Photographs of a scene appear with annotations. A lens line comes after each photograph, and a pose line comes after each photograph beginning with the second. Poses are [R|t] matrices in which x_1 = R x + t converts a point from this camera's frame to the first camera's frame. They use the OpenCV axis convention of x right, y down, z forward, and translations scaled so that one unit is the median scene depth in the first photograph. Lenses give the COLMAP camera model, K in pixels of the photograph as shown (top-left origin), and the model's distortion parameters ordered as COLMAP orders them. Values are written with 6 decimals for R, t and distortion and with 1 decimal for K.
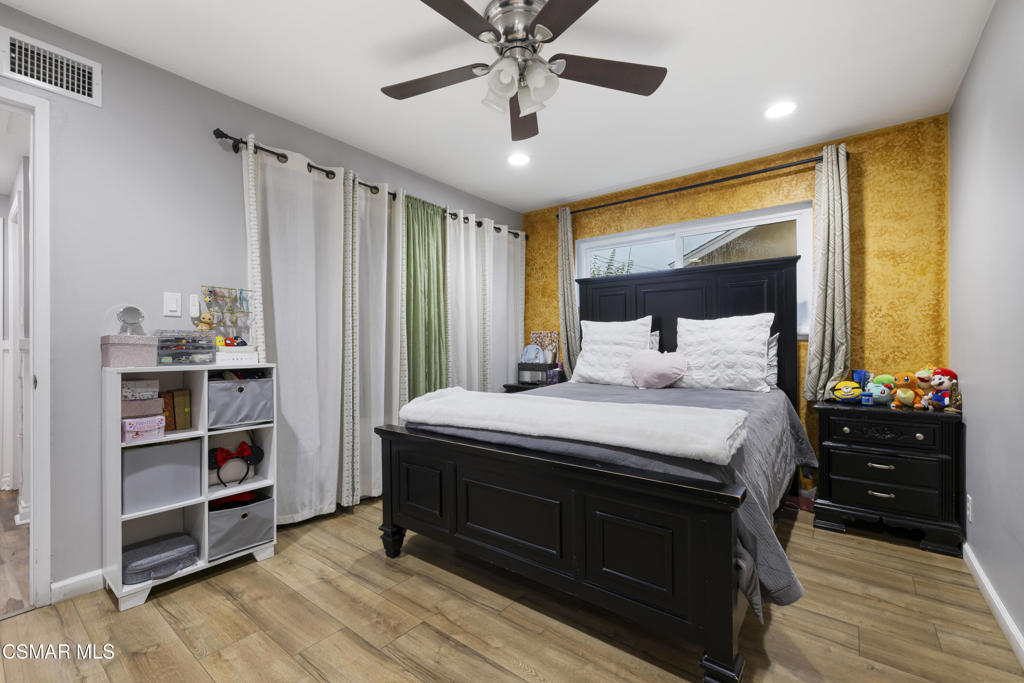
lens RADIAL K [[437.5, 0, 501.9], [0, 437.5, 345.9], [0, 0, 1]] dist [0.002109, 0.000413]
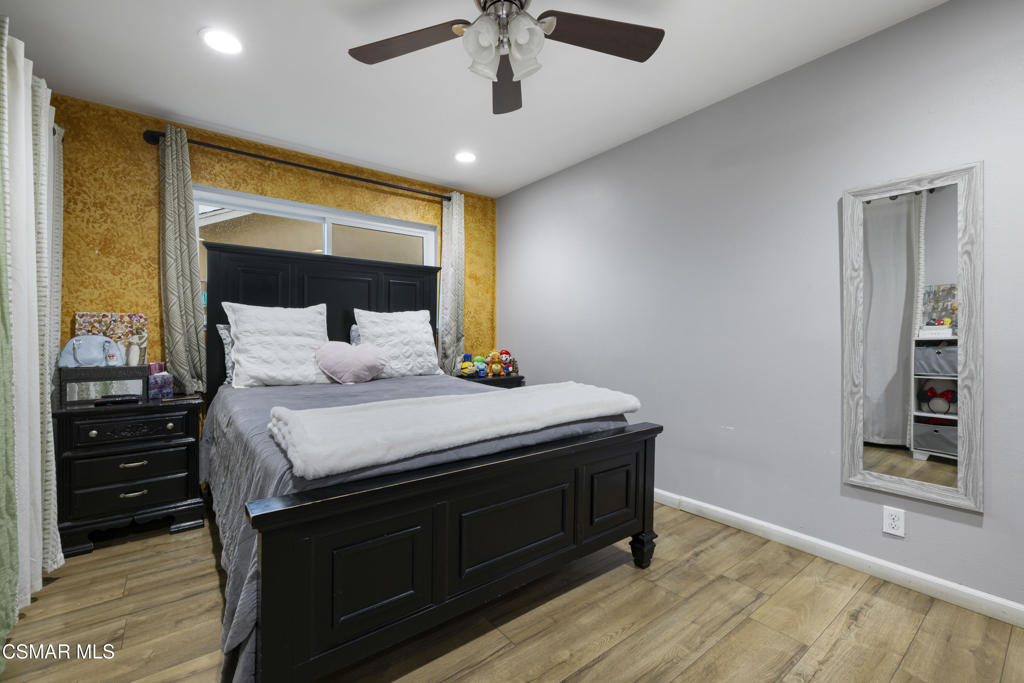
lens RADIAL K [[437.5, 0, 504.1], [0, 437.5, 337.2], [0, 0, 1]] dist [0.002109, 0.000413]
pose [[0.238255, -0.000348, 0.971203, -0.516813], [-0.000010, 1.000000, 0.000361, -0.000297], [-0.971203, -0.000096, 0.238255, 0.488681]]
